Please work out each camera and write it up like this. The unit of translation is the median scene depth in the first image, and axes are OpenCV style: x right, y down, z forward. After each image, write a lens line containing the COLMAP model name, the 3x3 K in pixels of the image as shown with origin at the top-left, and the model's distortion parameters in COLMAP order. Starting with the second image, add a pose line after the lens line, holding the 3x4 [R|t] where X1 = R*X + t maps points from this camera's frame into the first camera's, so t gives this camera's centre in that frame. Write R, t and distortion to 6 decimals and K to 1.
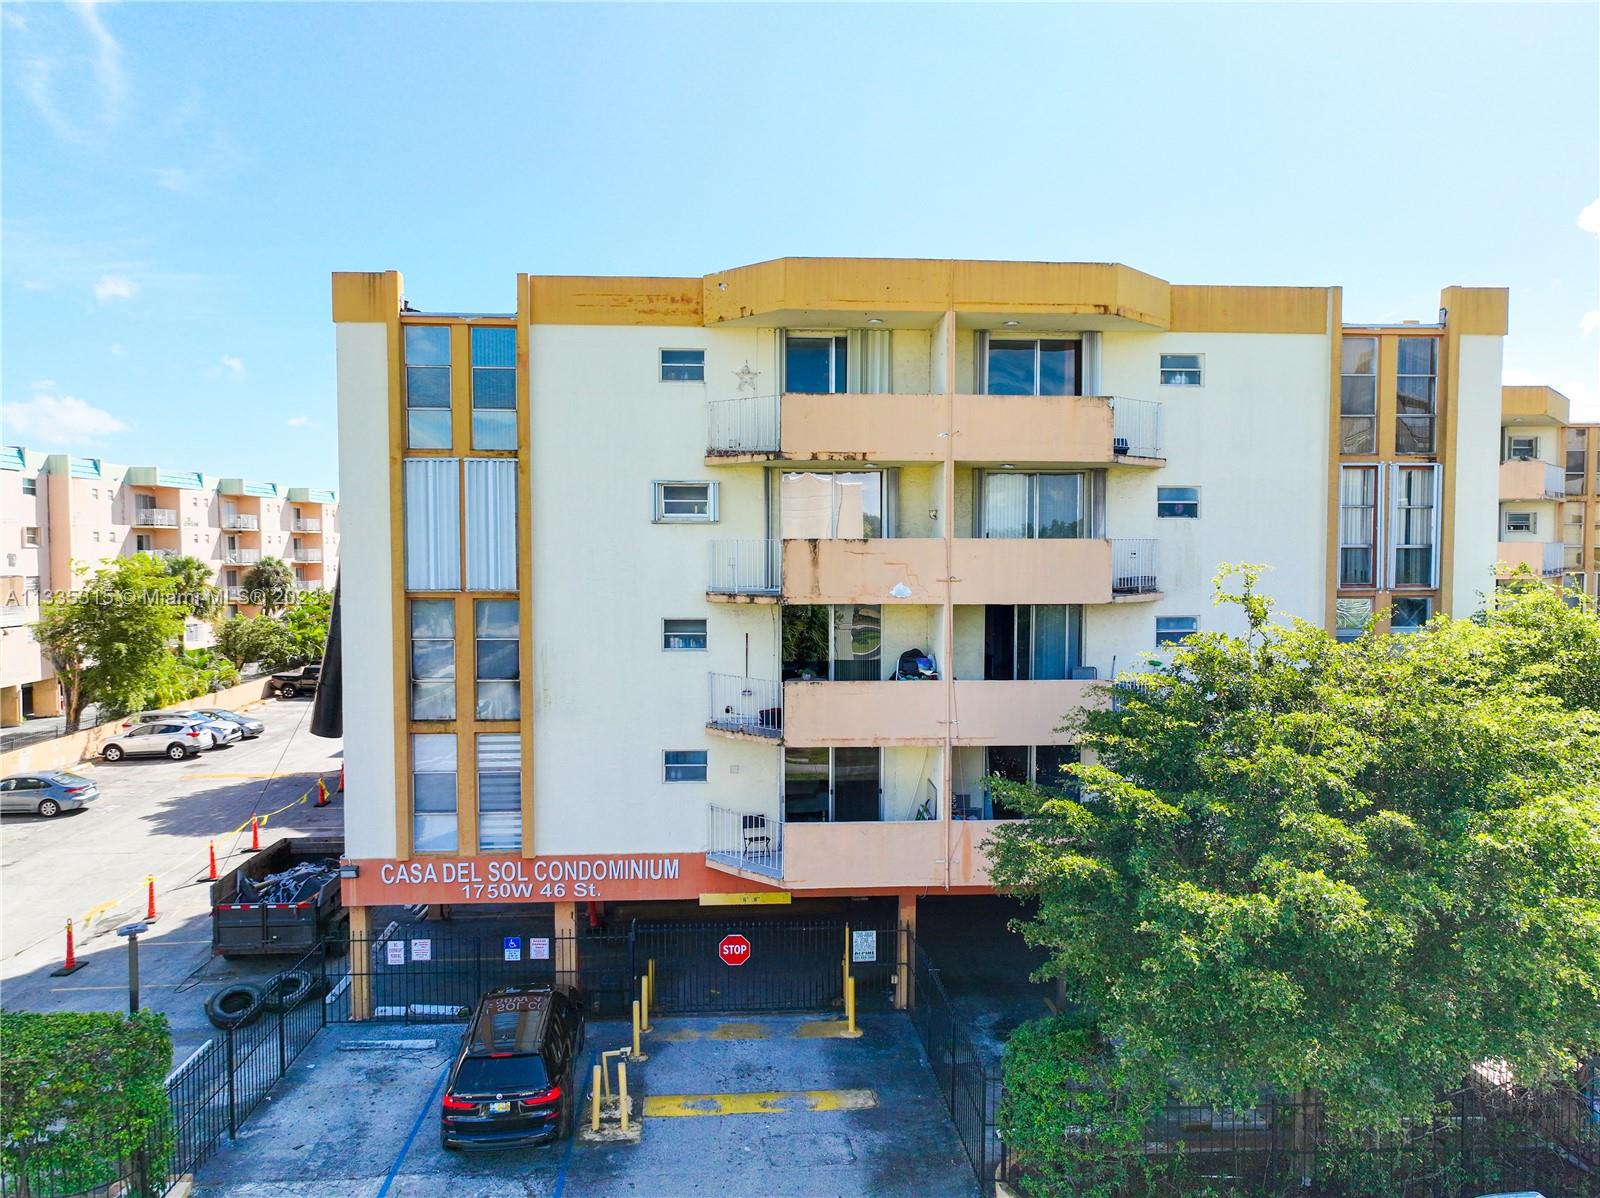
lens RADIAL K [[1122.7, 0, 800.0], [0, 1122.7, 599.0], [0, 0, 1]] dist [-0.001400, 0.001033]
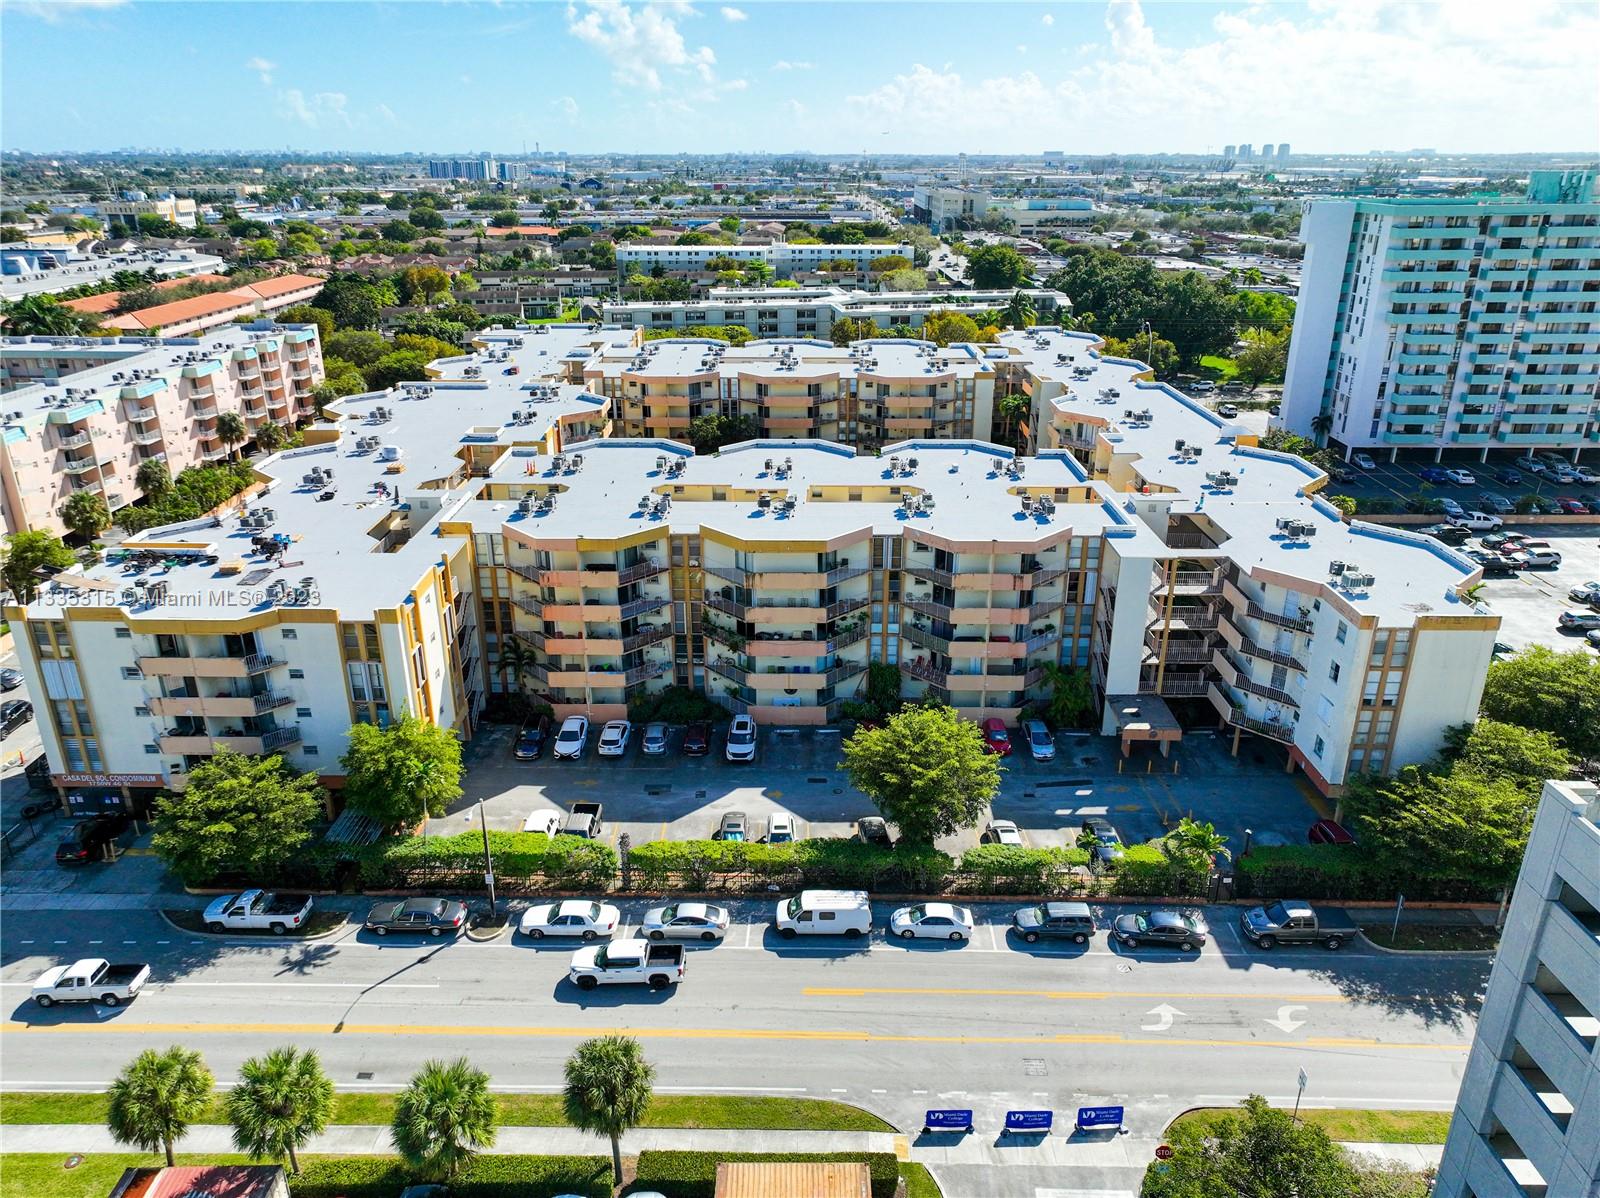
lens RADIAL K [[1122.7, 0, 800.0], [0, 1122.7, 599.0], [0, 0, 1]] dist [-0.001400, 0.001033]
pose [[0.997680, 0.027287, -0.062362, 1.890343], [-0.006061, 0.948112, 0.317880, -1.256967], [0.067800, -0.316765, 0.946078, -1.709141]]
